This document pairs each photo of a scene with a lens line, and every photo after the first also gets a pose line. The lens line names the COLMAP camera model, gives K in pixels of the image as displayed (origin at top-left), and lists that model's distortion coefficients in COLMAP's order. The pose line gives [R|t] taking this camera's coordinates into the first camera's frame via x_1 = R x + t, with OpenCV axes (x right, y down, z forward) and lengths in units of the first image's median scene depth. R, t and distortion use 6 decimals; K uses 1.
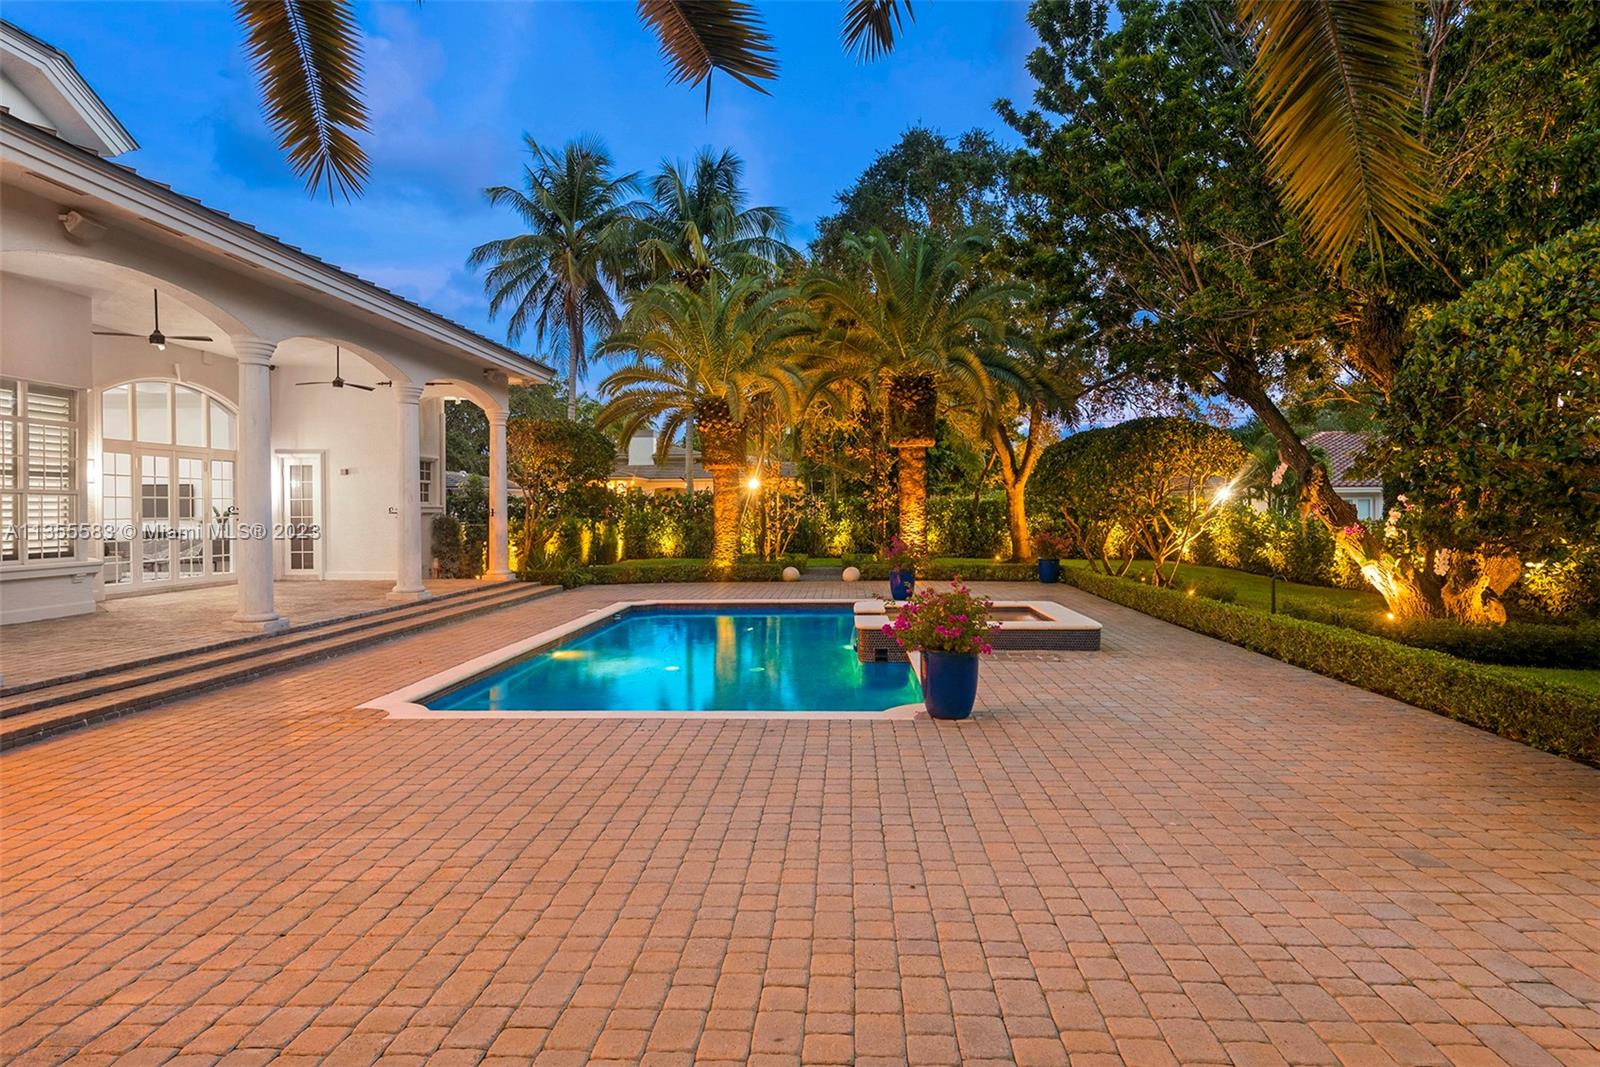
lens RADIAL K [[958.5, 0, 807.6], [0, 958.5, 530.0], [0, 0, 1]] dist [0.009843, 0.000670]
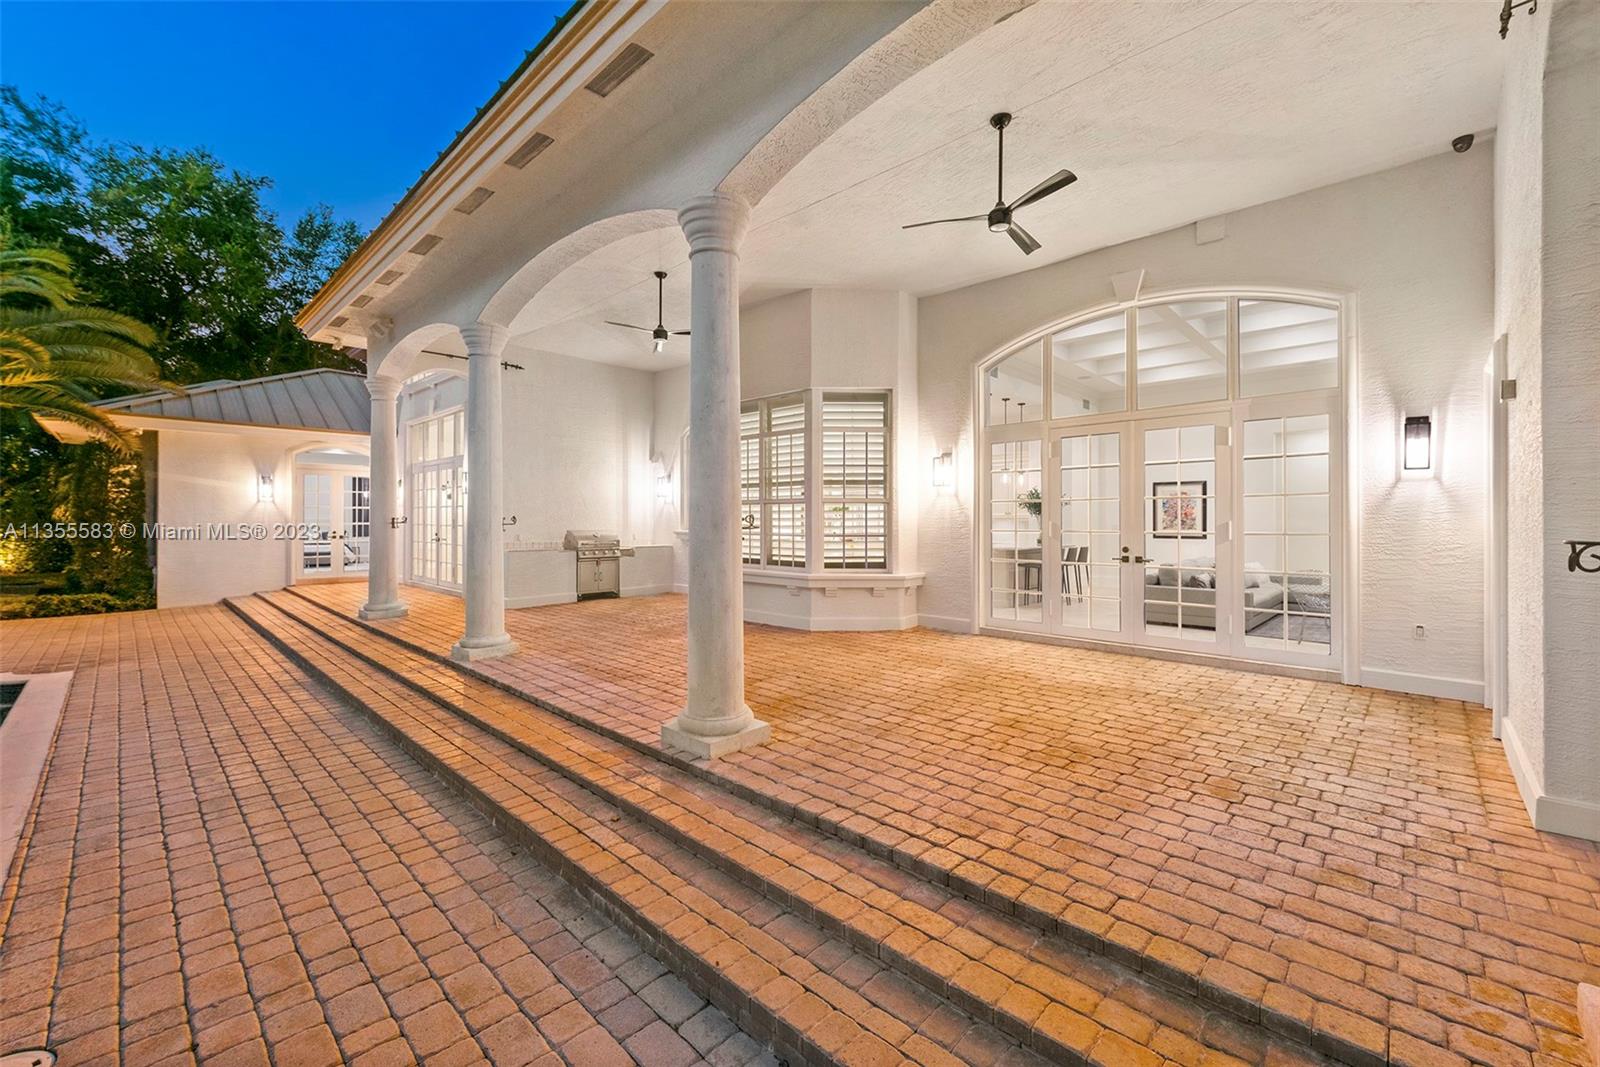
lens RADIAL K [[644.2, 0, 805.3], [0, 644.2, 522.0], [0, 0, 1]] dist [0.001435, 0.000132]
pose [[-0.669018, 0.008597, -0.743197, -0.226824], [-0.012715, 0.999654, 0.023009, -0.027240], [0.743138, 0.024843, -0.668677, 1.190876]]
